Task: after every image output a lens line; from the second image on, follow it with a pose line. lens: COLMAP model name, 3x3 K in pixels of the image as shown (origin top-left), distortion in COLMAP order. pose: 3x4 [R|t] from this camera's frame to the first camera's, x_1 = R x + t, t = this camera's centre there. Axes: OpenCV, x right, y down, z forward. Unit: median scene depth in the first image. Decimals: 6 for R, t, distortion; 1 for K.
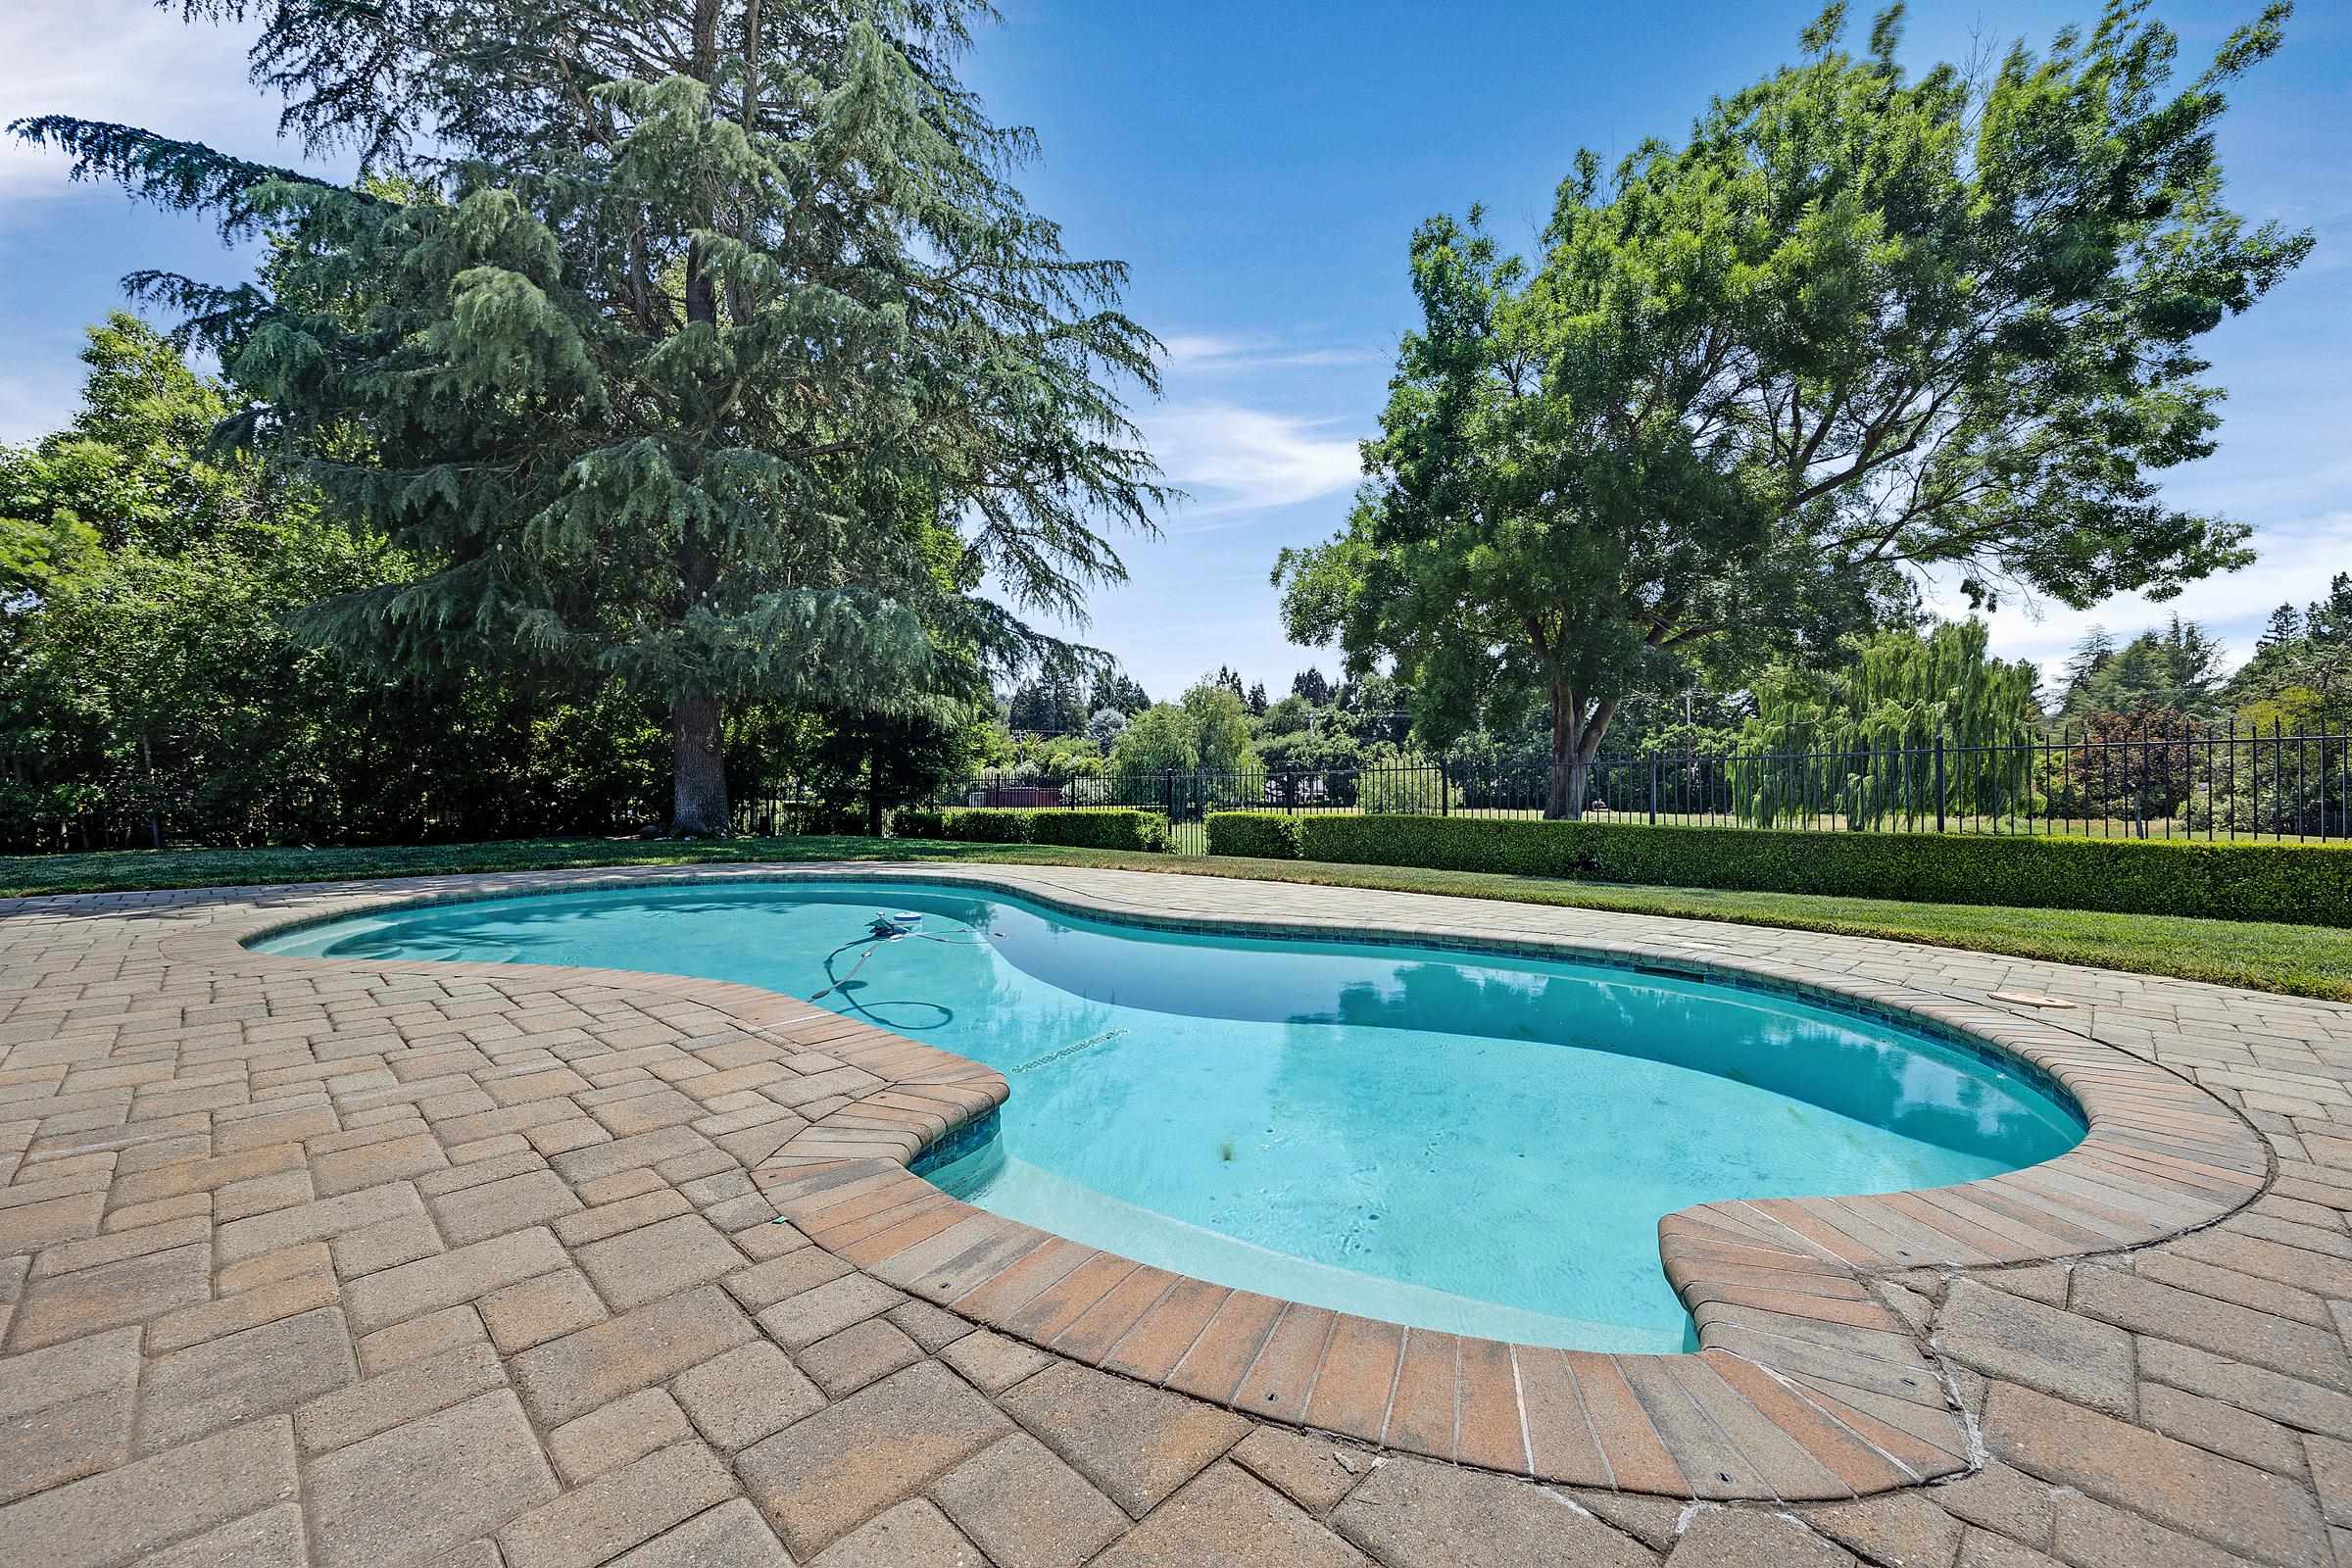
lens RADIAL K [[952.7, 0, 1176.0], [0, 952.7, 784.0], [0, 0, 1]] dist [-0.000678, -0.003082]
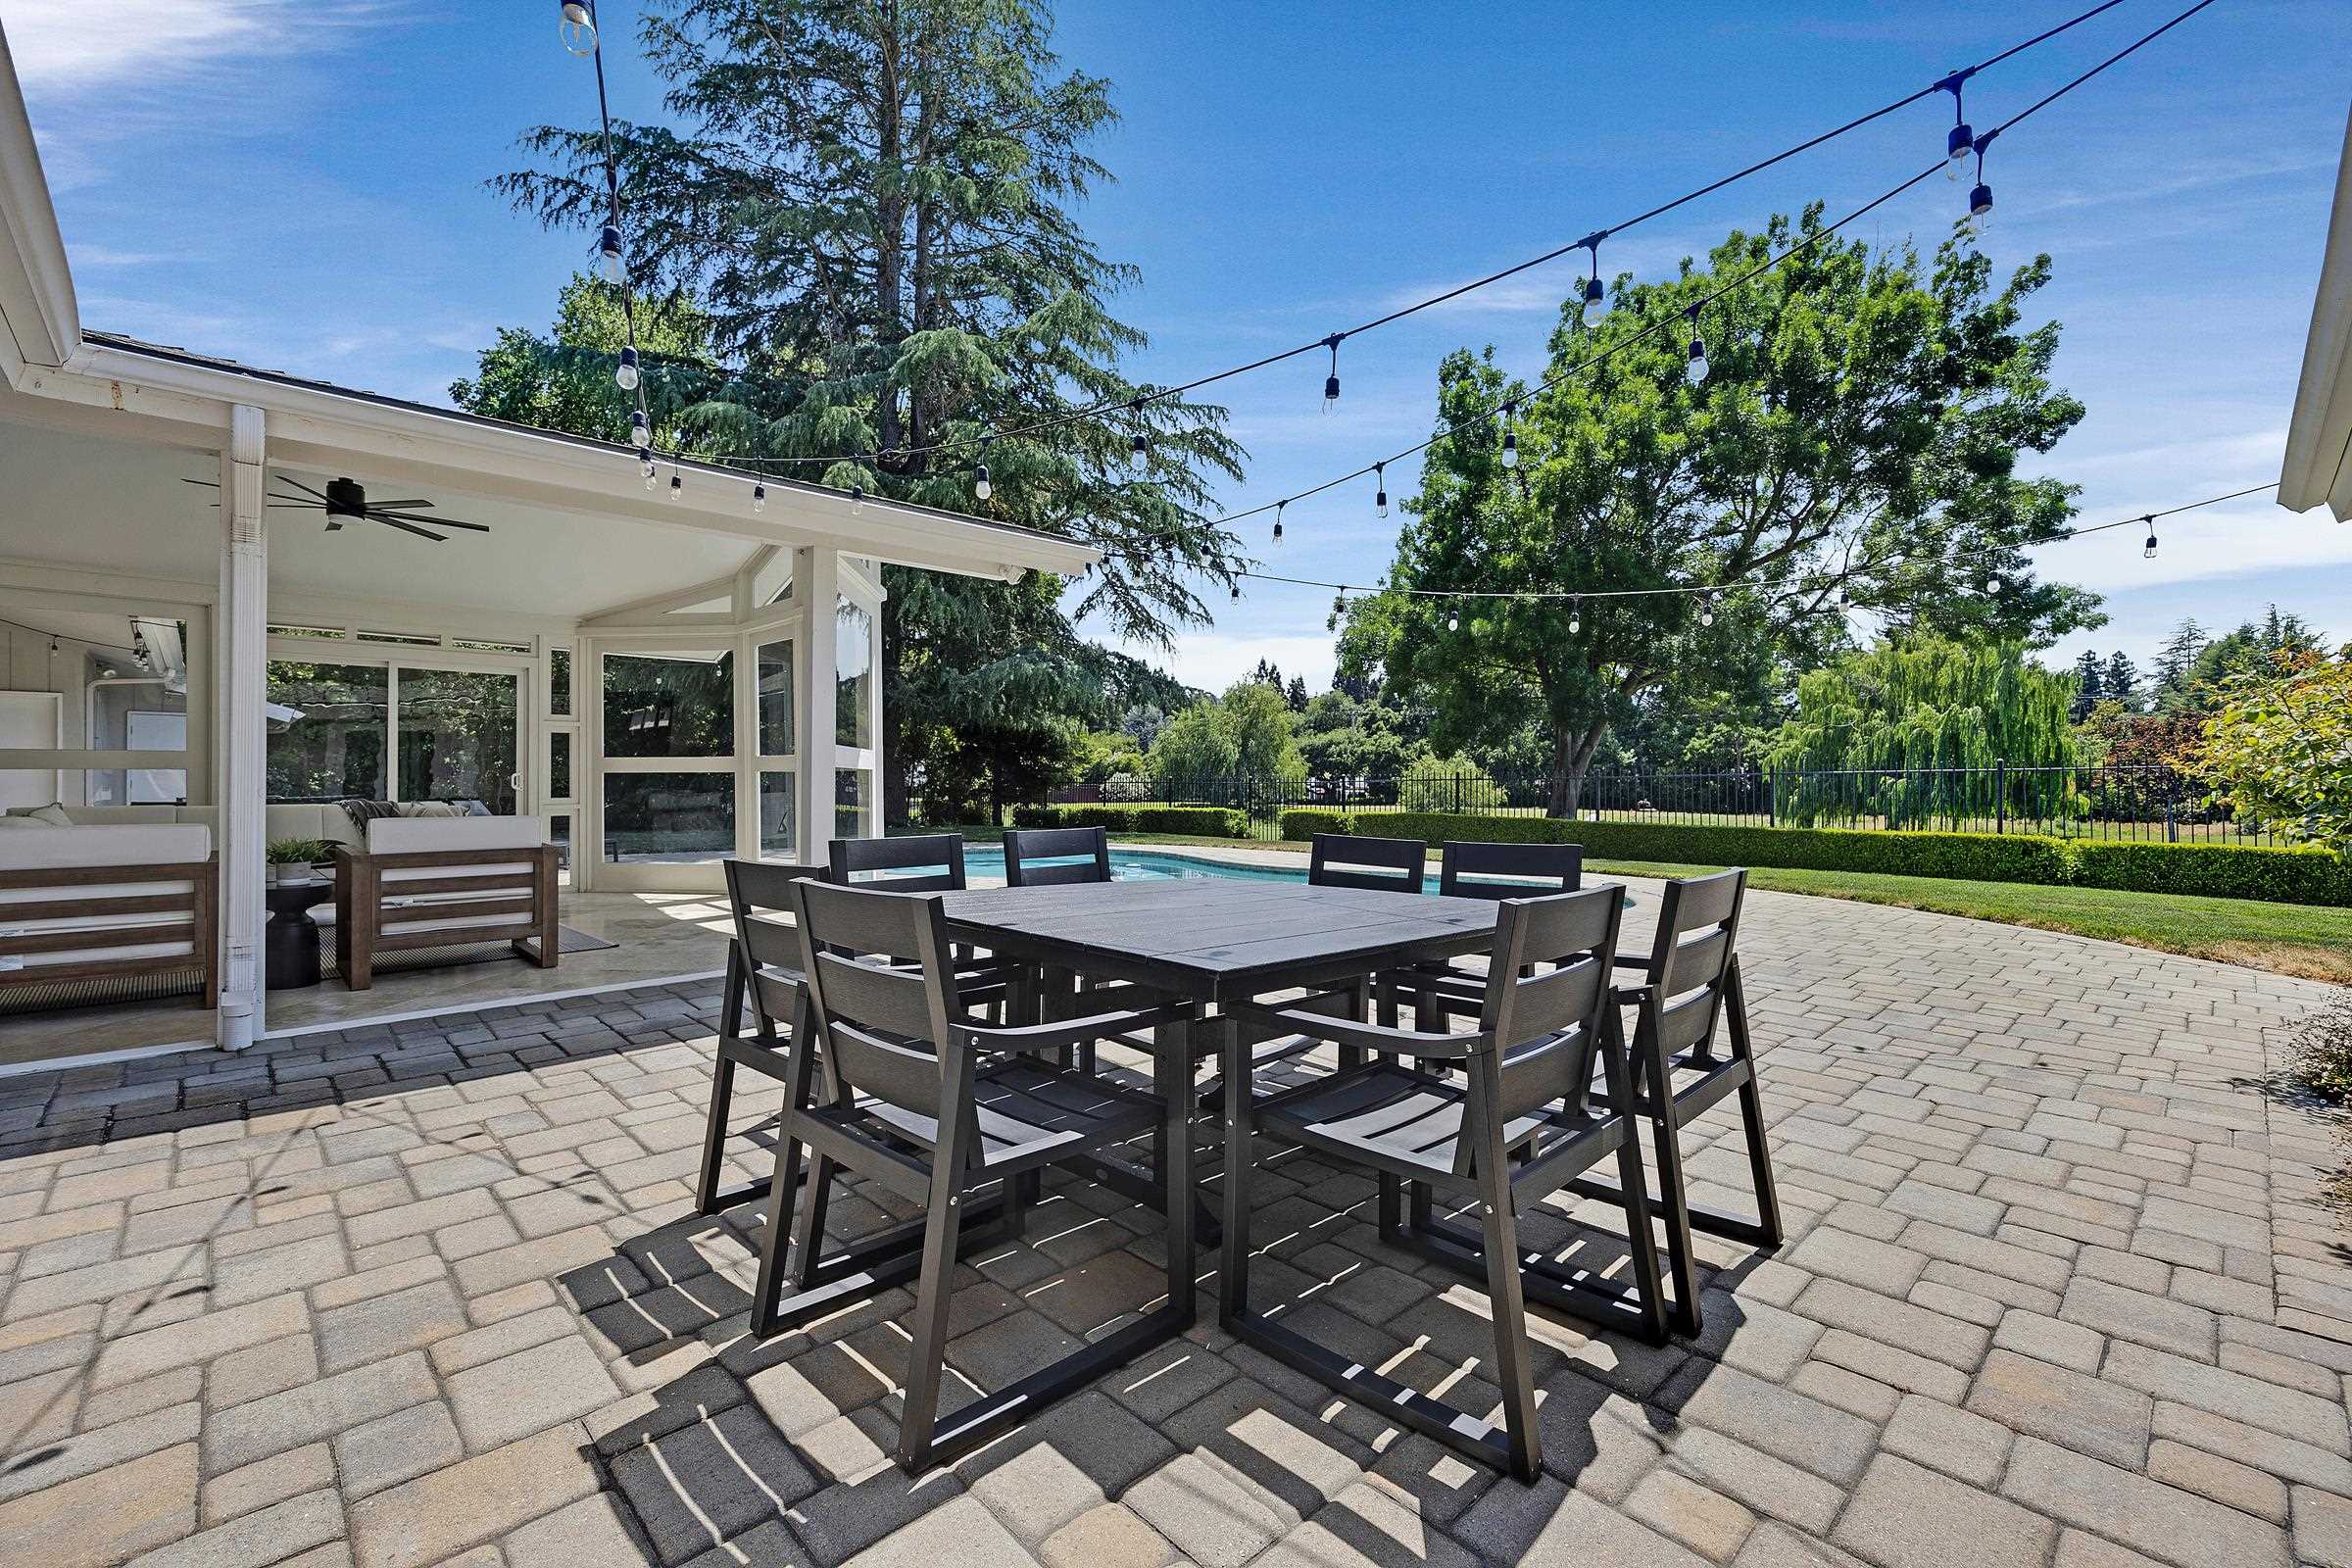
lens RADIAL K [[1001.7, 0, 1169.3], [0, 1001.7, 774.2], [0, 0, 1]] dist [0.003248, -0.000233]
pose [[0.999226, 0.005531, -0.038947, -0.021052], [-0.005720, 0.999972, -0.004745, -0.003780], [0.038920, 0.004964, 0.999230, -0.122093]]
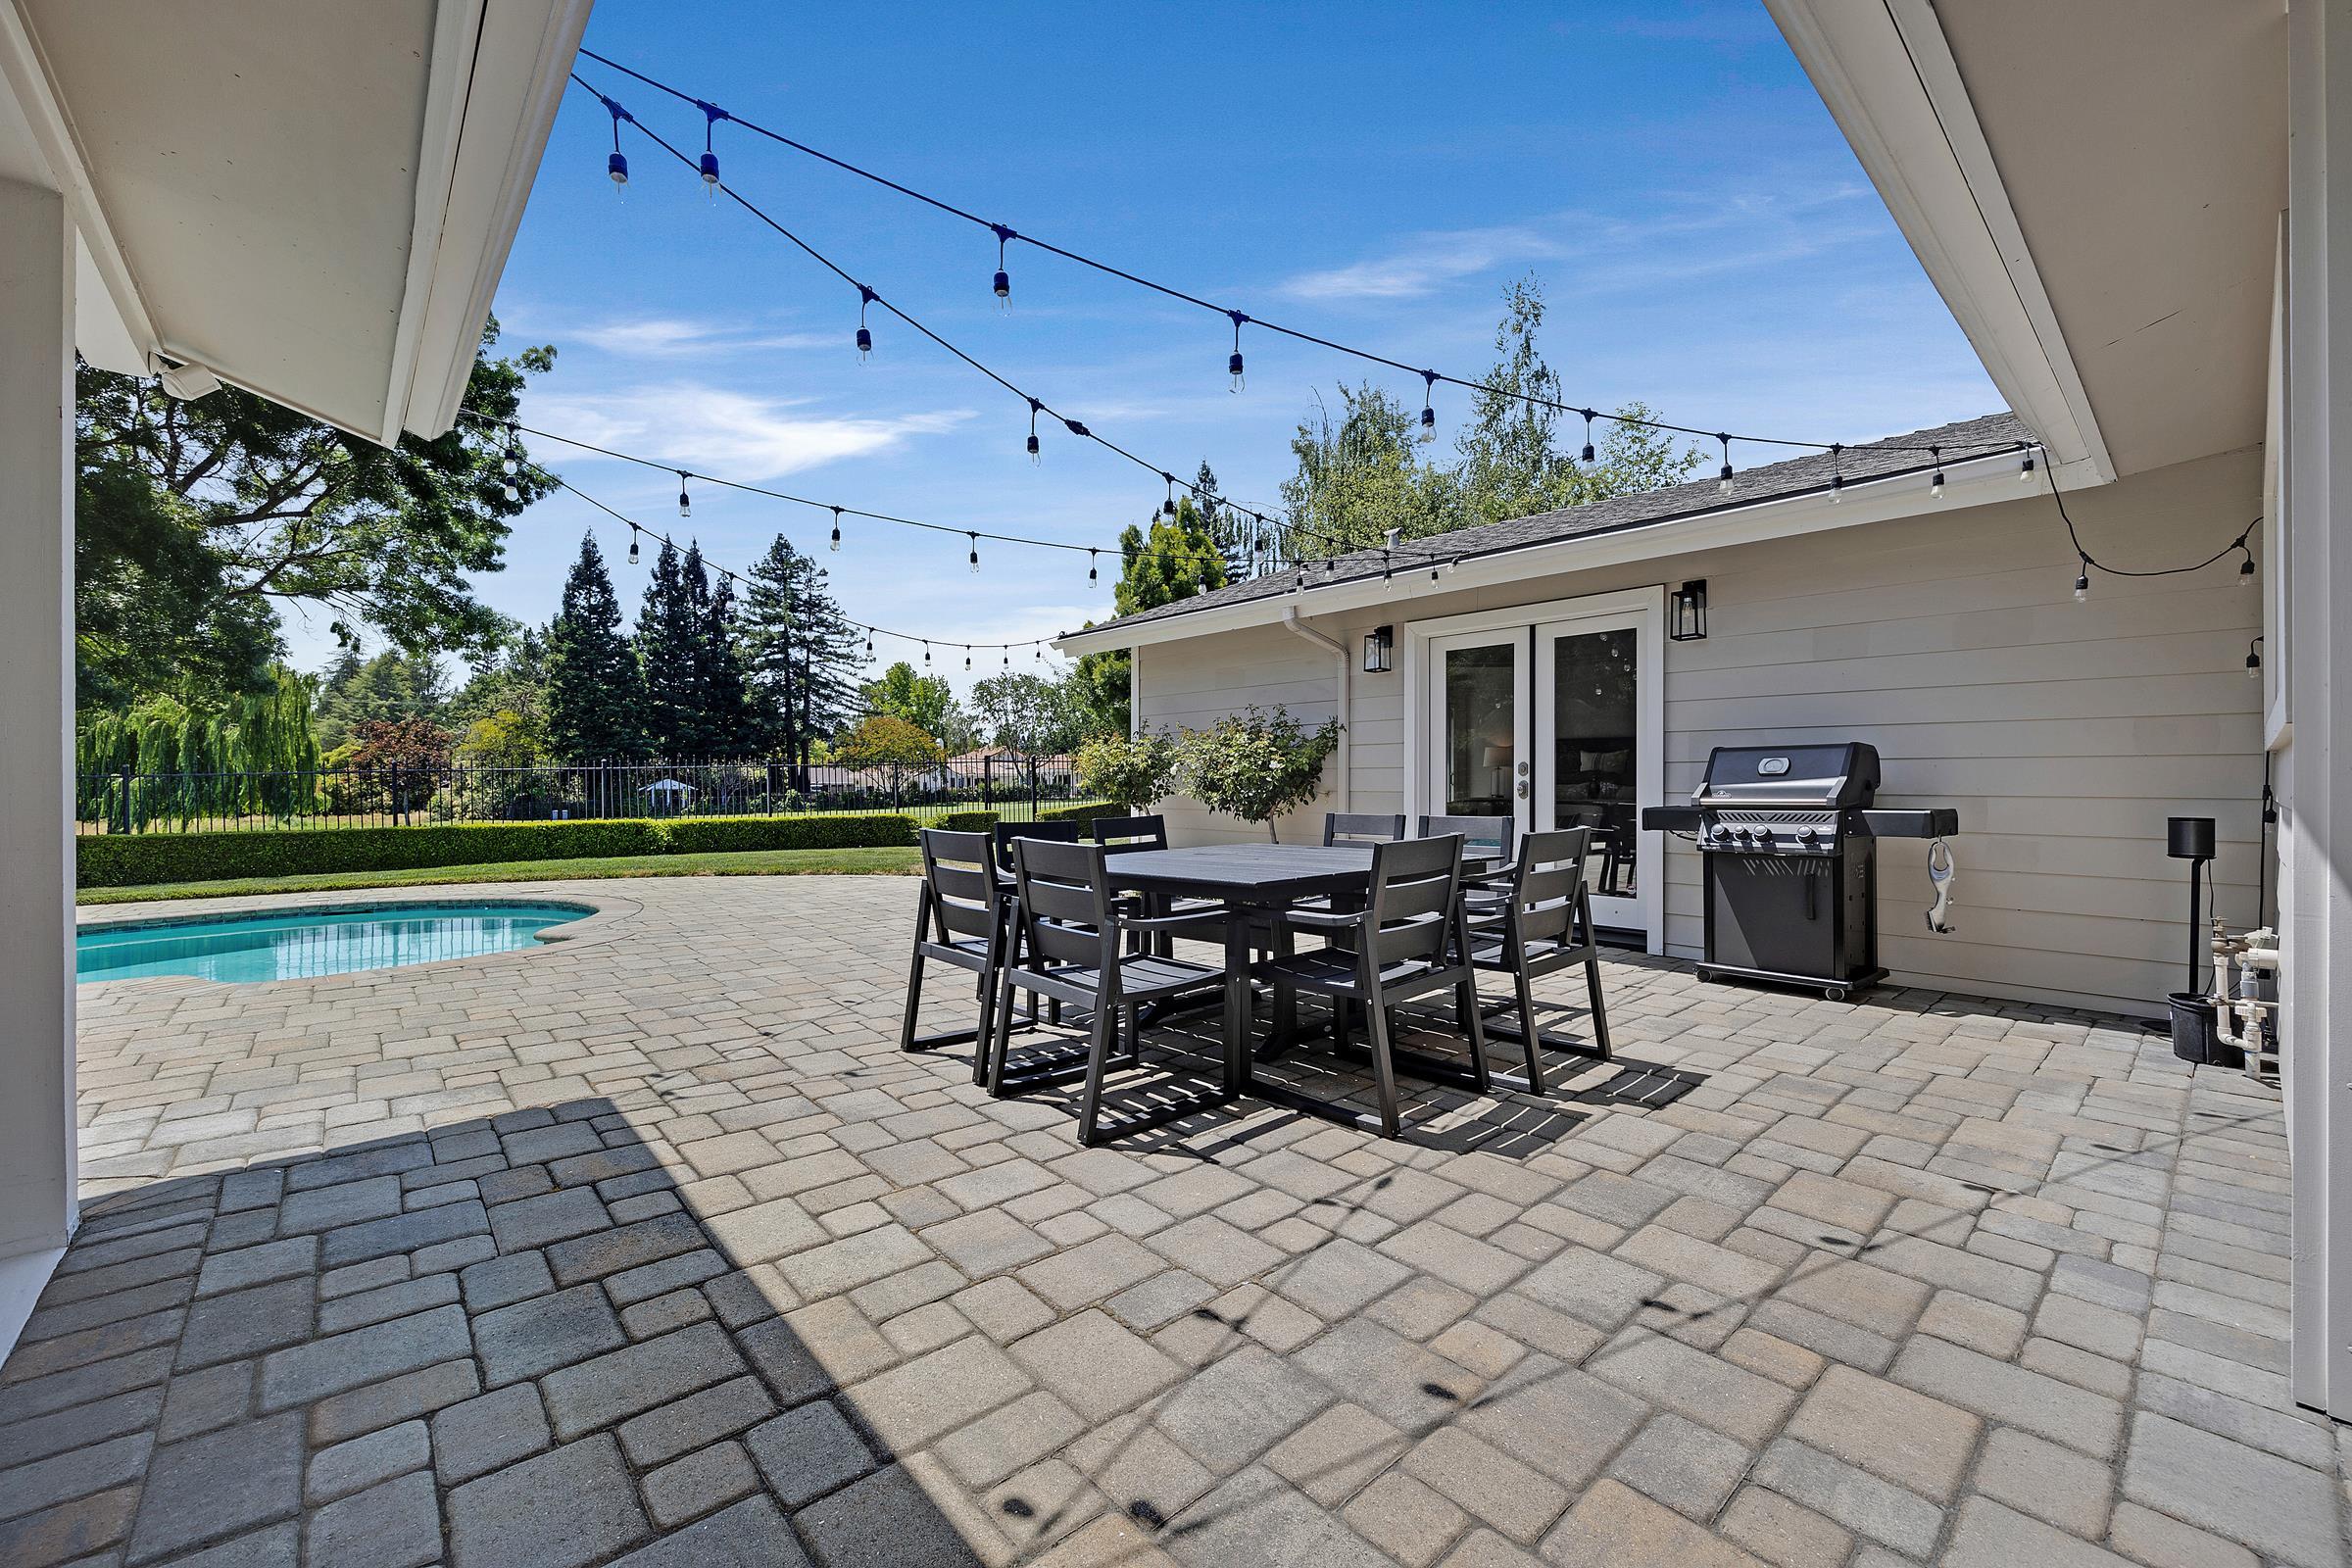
lens RADIAL K [[952.7, 0, 1176.0], [0, 952.7, 784.0], [0, 0, 1]] dist [-0.000678, -0.003082]
pose [[0.076834, -0.007645, 0.997015, -0.108603], [0.004319, 0.999964, 0.007335, -0.003827], [-0.997035, 0.003743, 0.076865, -0.061389]]
